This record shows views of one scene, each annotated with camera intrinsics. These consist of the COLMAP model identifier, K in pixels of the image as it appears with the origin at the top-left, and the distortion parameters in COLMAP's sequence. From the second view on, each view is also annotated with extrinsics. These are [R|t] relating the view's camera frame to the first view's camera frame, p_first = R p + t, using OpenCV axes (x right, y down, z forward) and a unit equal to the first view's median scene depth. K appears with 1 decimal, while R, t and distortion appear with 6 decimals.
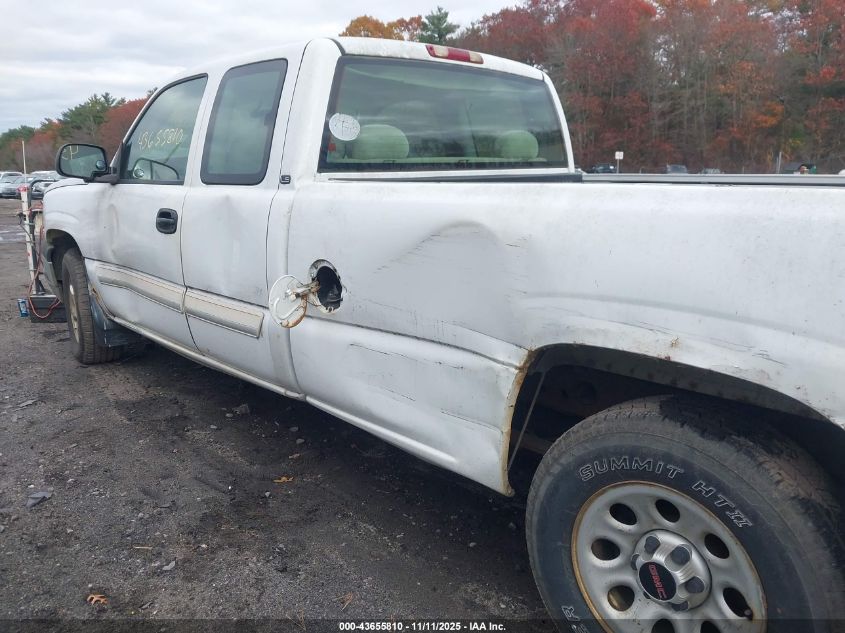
lens RADIAL K [[670.3, 0, 422.5], [0, 670.3, 316.5], [0, 0, 1]] dist [0.148727, -0.268579]
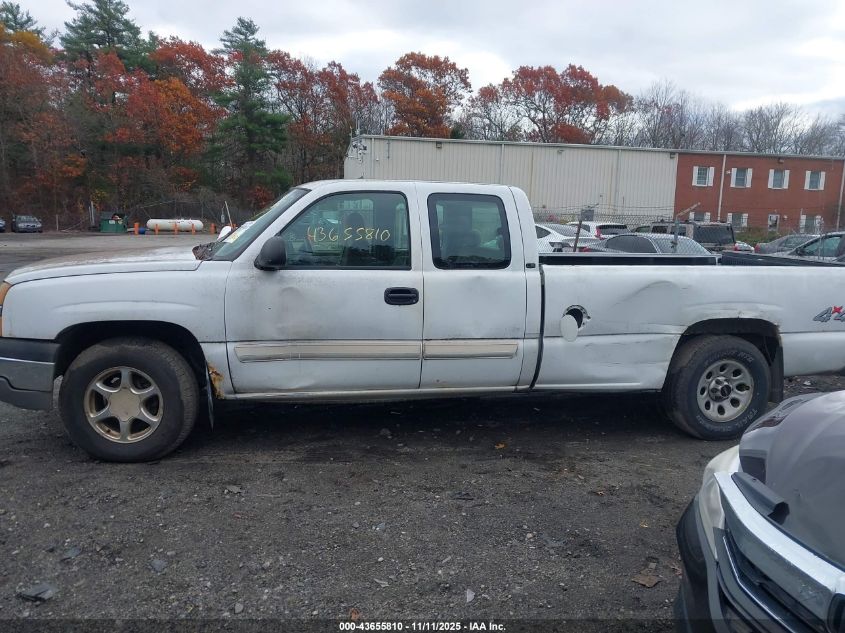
lens RADIAL K [[670.3, 0, 422.5], [0, 670.3, 316.5], [0, 0, 1]] dist [0.148727, -0.268579]
pose [[0.504960, -0.106276, 0.856575, -1.563120], [0.156614, 0.987199, 0.030157, -0.136472], [-0.848816, 0.118923, 0.515140, 0.274842]]
